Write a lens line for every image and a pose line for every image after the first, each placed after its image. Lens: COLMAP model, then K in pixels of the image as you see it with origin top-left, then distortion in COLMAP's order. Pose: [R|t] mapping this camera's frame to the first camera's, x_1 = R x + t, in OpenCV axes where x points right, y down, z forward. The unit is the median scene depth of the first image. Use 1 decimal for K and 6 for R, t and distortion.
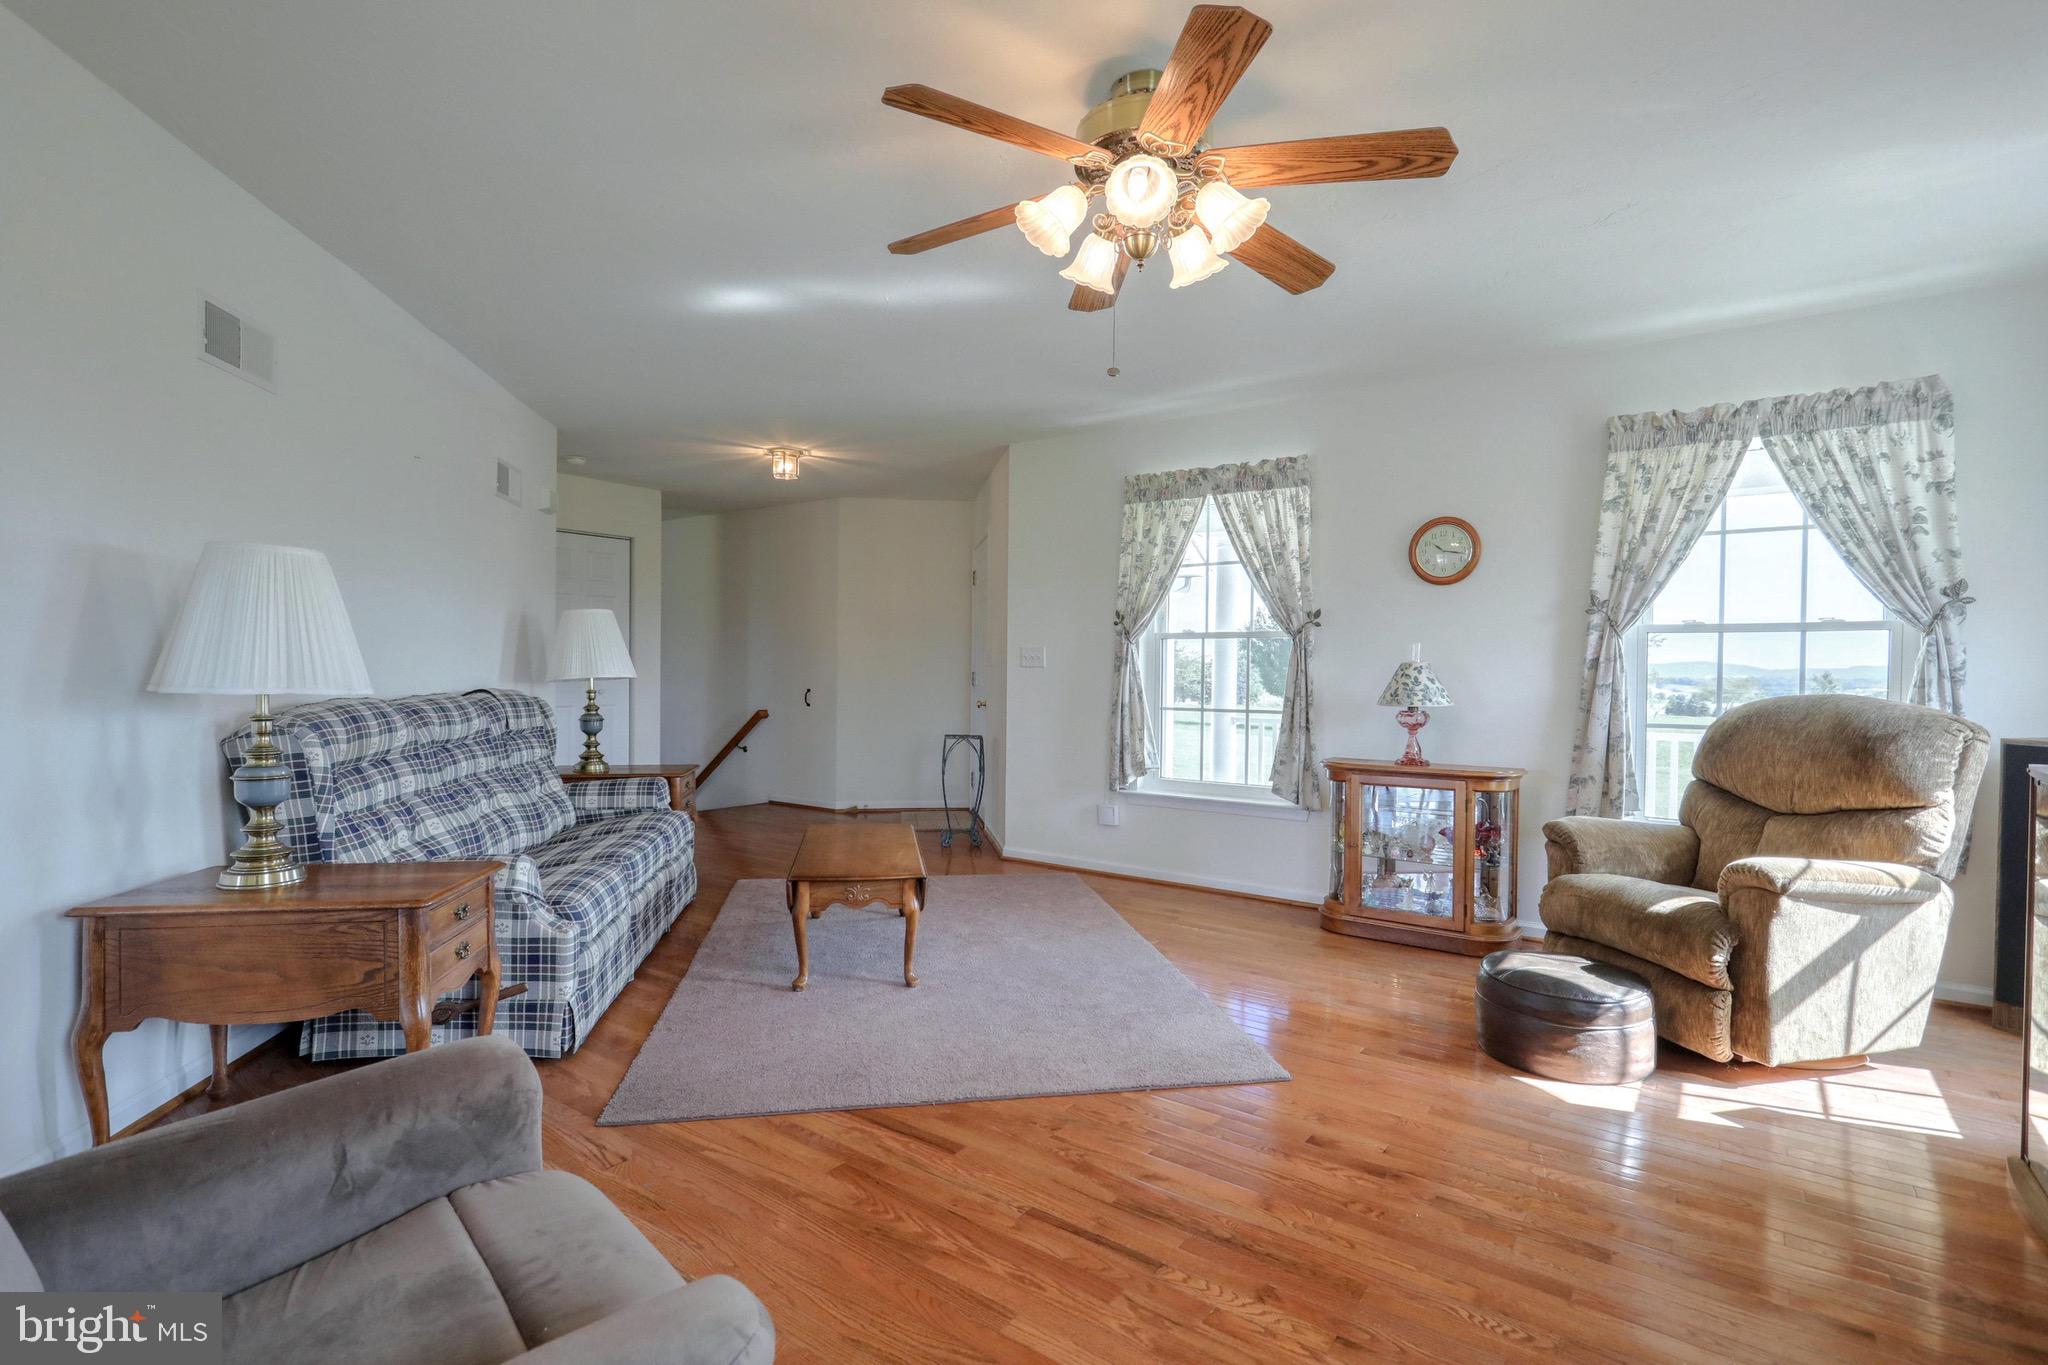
lens RADIAL K [[978.0, 0, 1015.8], [0, 978.0, 667.6], [0, 0, 1]] dist [0.000055, 0.000126]
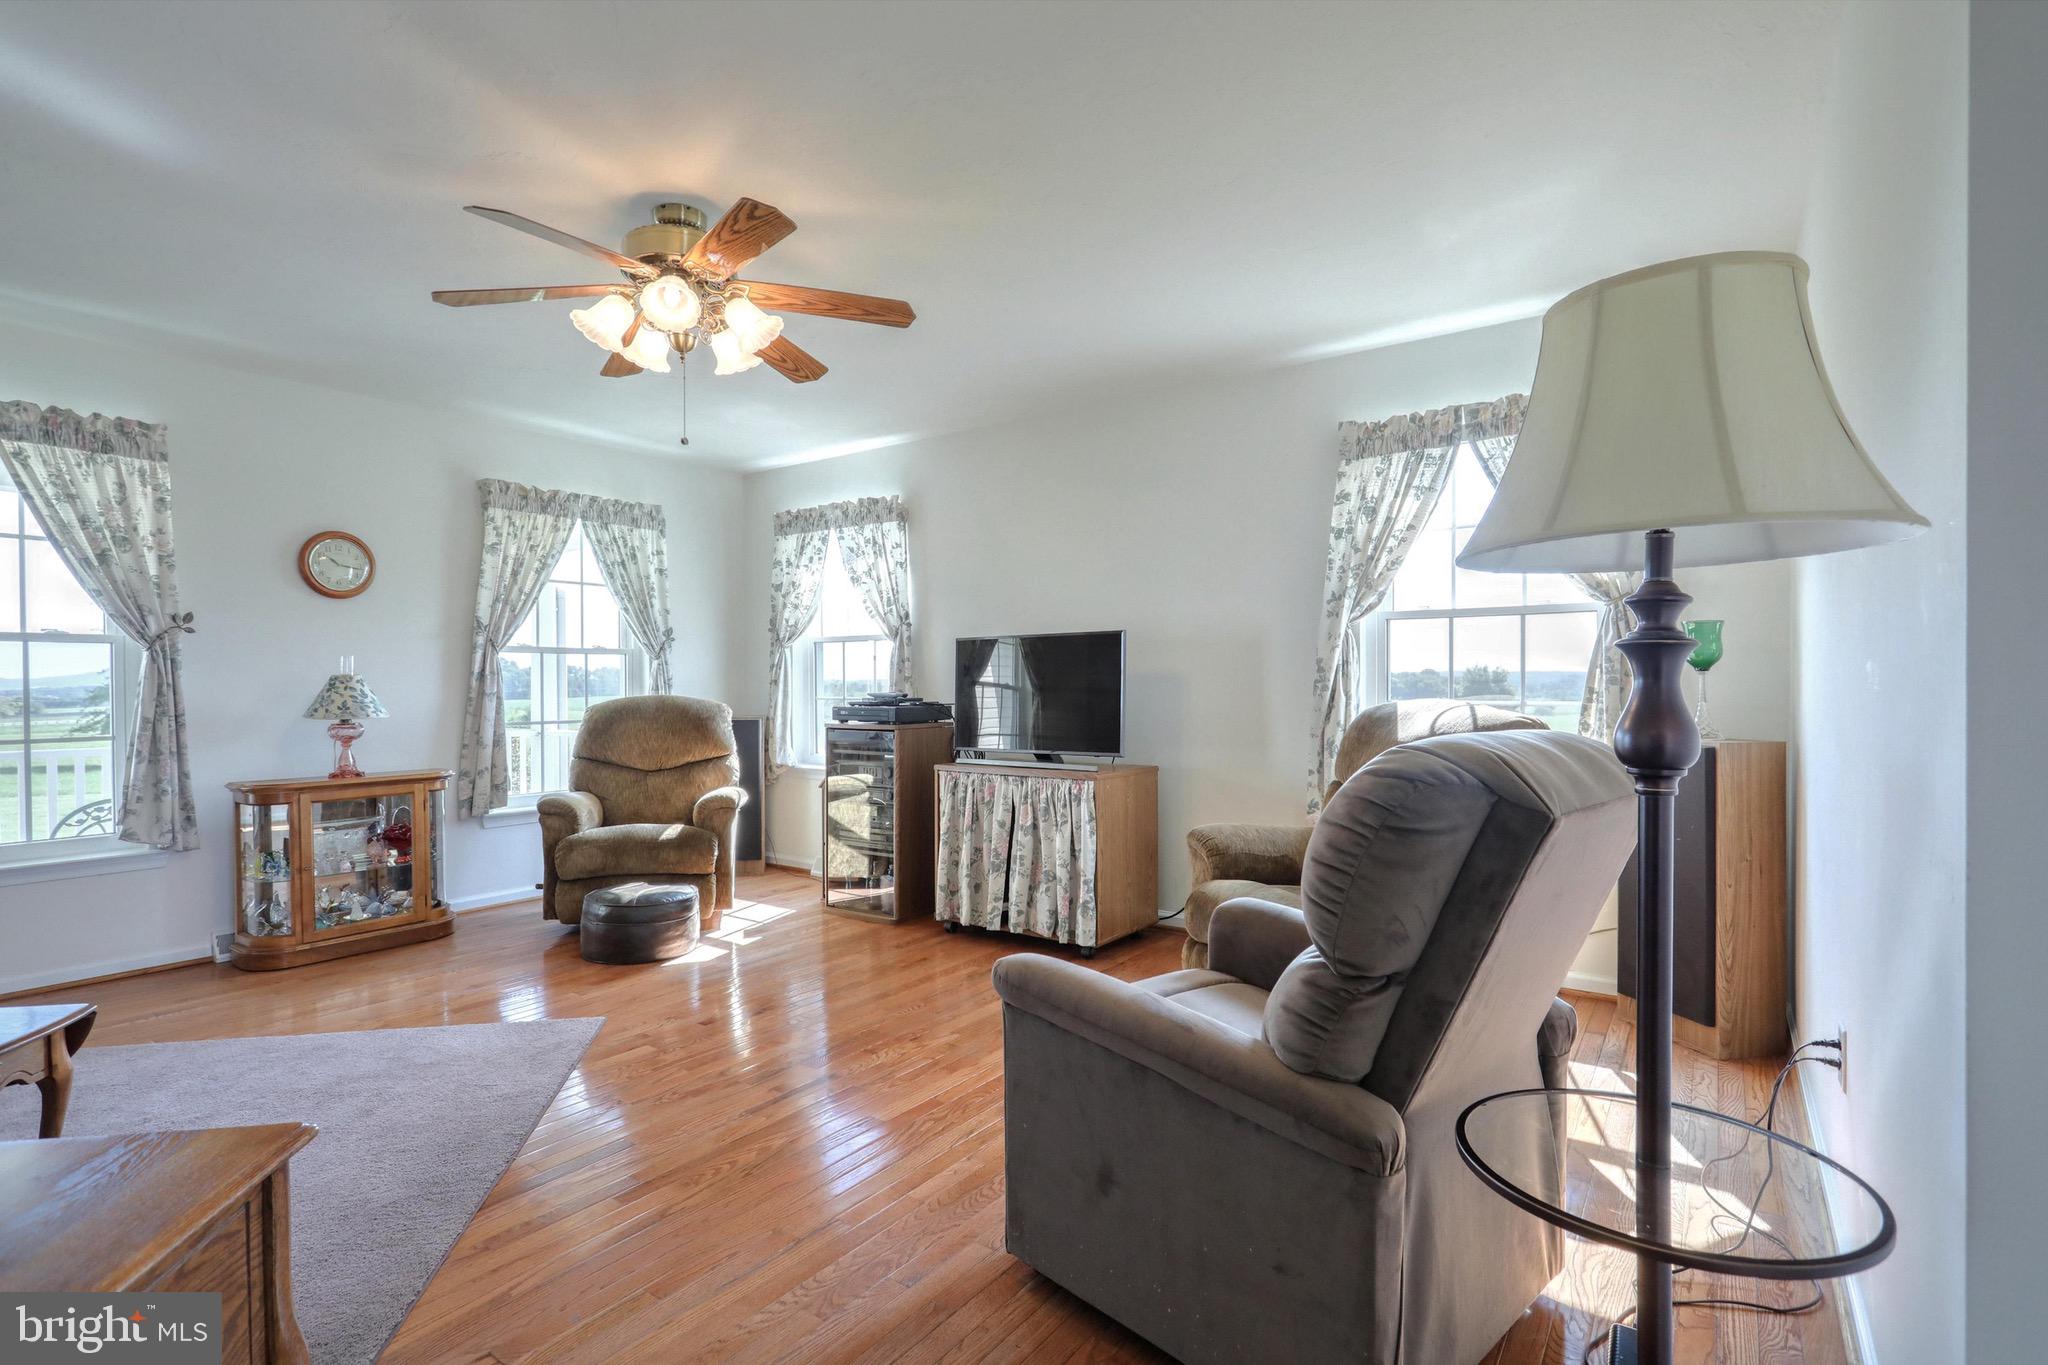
lens RADIAL K [[978.0, 0, 1015.8], [0, 978.0, 667.6], [0, 0, 1]] dist [0.000055, 0.000126]
pose [[-0.009538, 0.006530, 0.999933, -0.648673], [0.002955, 0.999974, -0.006502, -0.004758], [-0.999950, 0.002893, -0.009557, 0.344174]]
